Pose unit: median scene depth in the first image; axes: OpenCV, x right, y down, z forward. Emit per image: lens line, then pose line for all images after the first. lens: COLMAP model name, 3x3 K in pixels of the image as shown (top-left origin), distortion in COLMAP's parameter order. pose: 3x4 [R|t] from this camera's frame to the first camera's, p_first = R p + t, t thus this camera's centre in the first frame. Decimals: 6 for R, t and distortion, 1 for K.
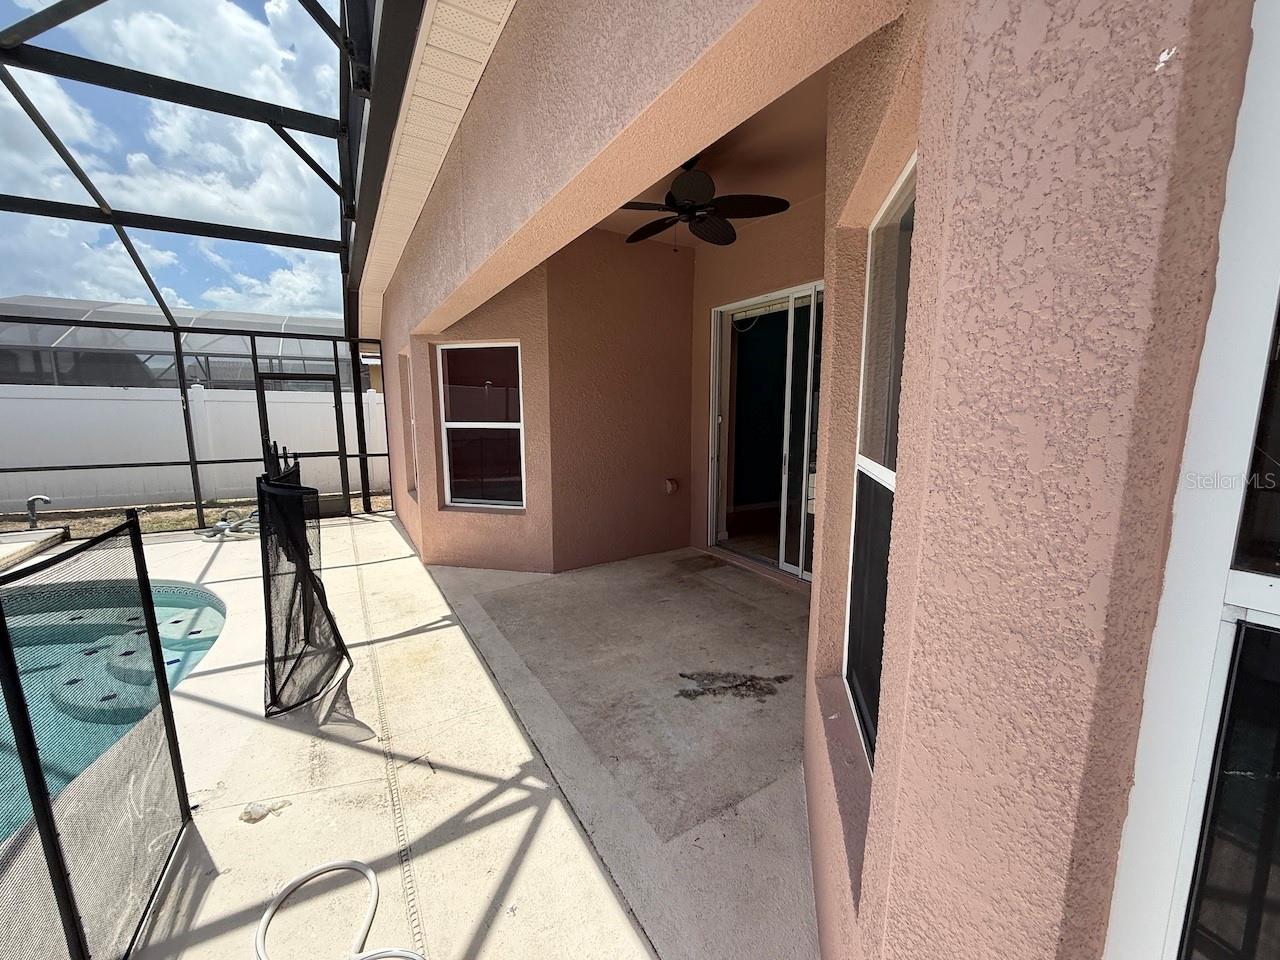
lens RADIAL K [[510.5, 0, 639.4], [0, 510.5, 479.7], [0, 0, 1]] dist [-0.000214, 0.000561]
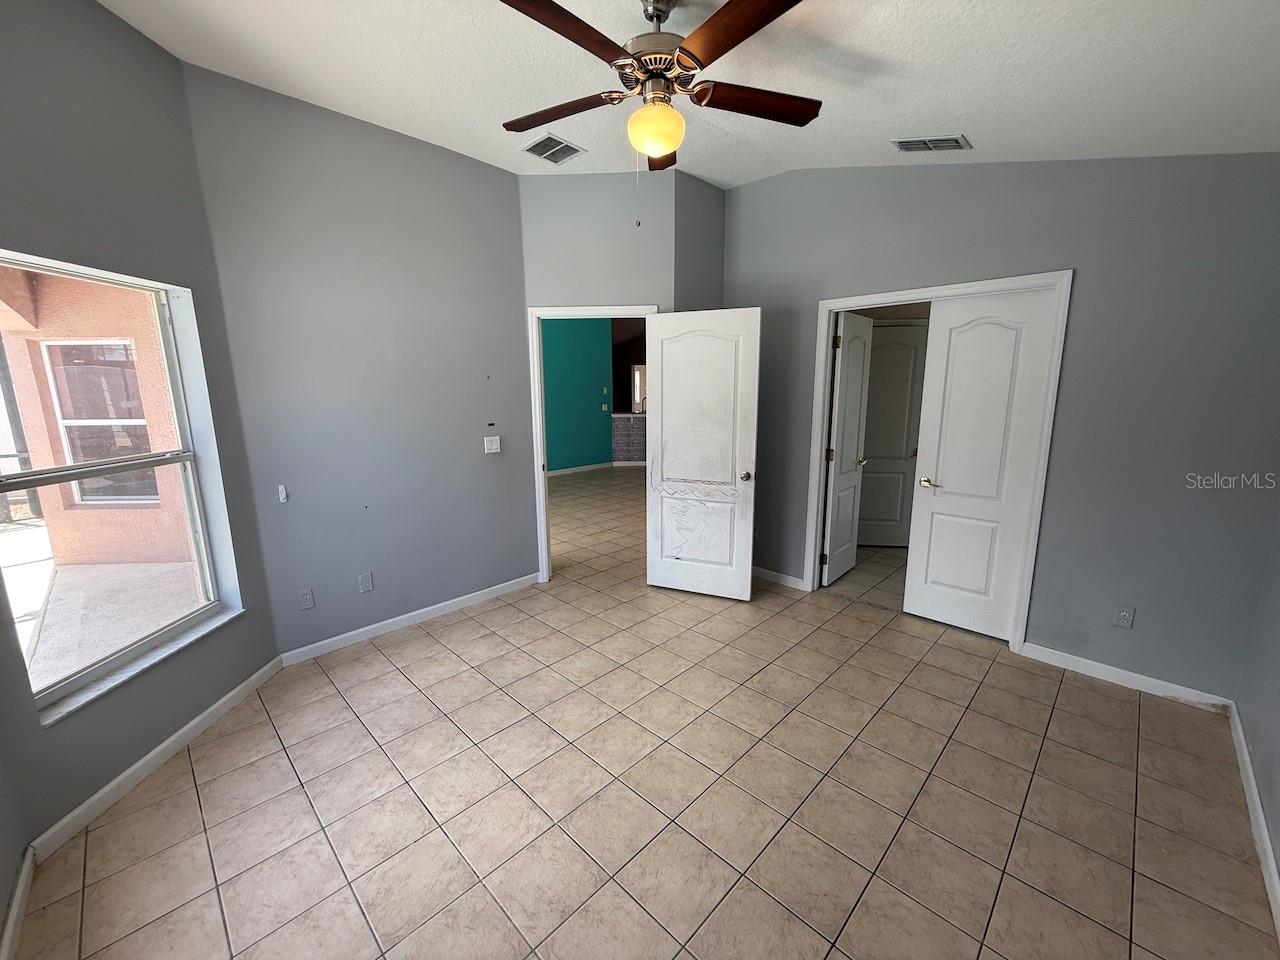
lens RADIAL K [[510.5, 0, 644.7], [0, 510.5, 475.8], [0, 0, 1]] dist [-0.000214, 0.000561]
pose [[0.967527, -0.058853, 0.245823, 0.452809], [0.049808, 0.997839, 0.042859, 0.008207], [-0.247814, -0.029223, 0.968367, -0.231281]]
